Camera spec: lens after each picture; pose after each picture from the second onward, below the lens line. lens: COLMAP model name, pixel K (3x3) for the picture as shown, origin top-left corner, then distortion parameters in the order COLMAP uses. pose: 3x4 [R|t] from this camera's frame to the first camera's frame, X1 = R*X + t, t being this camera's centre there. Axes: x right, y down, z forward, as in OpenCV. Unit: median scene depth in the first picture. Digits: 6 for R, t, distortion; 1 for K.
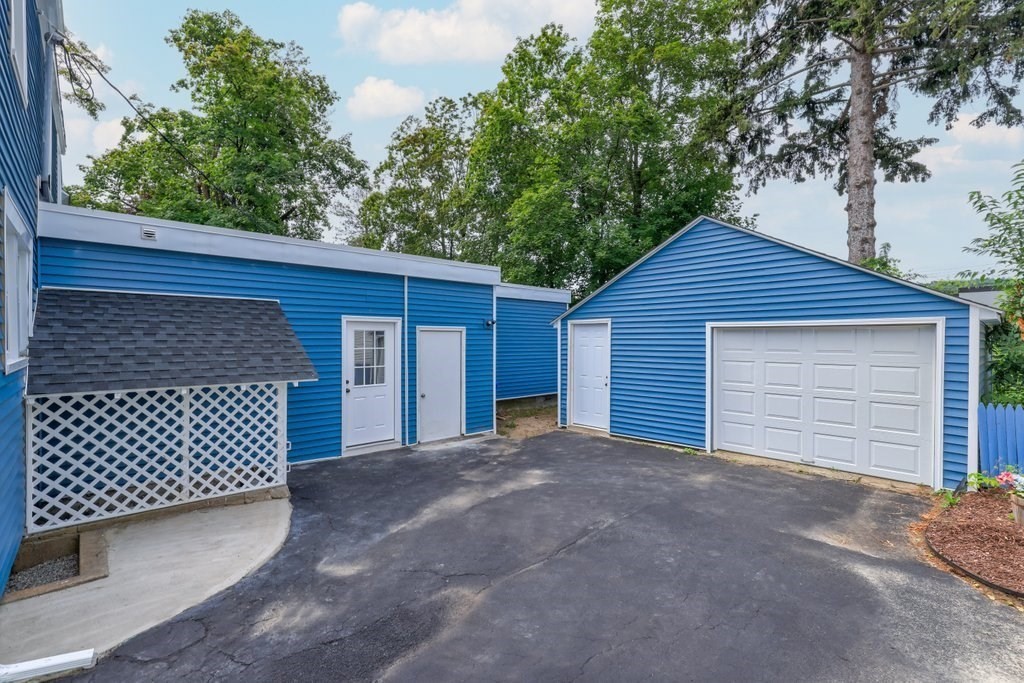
lens RADIAL K [[472.0, 0, 510.8], [0, 472.0, 343.0], [0, 0, 1]] dist [-0.037513, 0.007660]
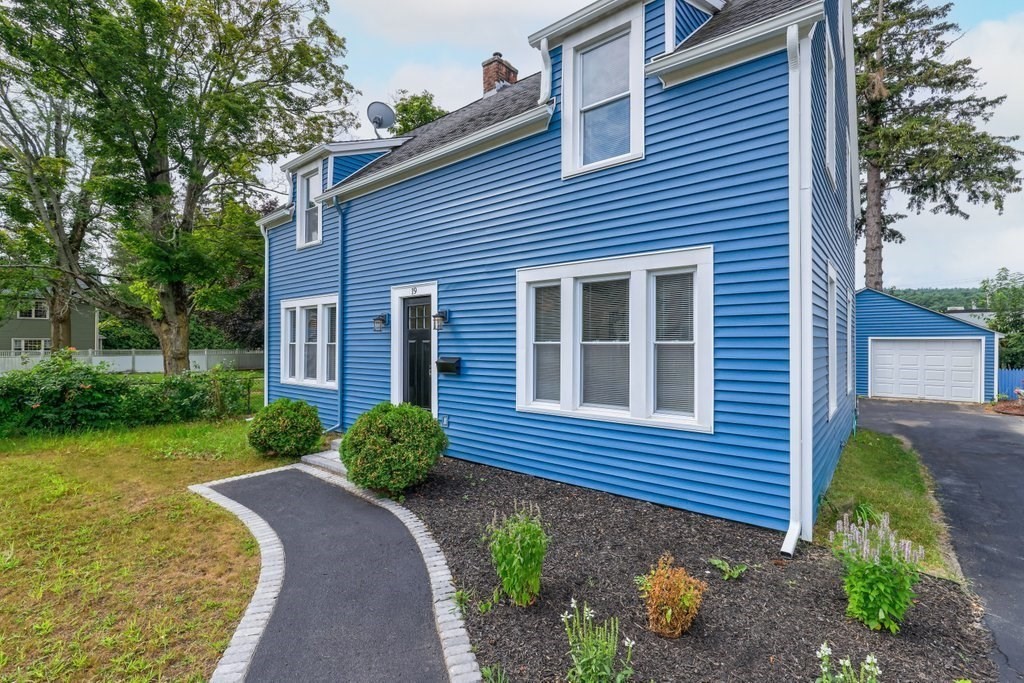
lens RADIAL K [[472.0, 0, 512.5], [0, 472.0, 341.0], [0, 0, 1]] dist [-0.037513, 0.007660]
pose [[0.989192, 0.001523, 0.146620, -0.741080], [-0.000348, 0.999968, -0.008040, -0.003775], [-0.146628, 0.007902, 0.989160, -0.419104]]
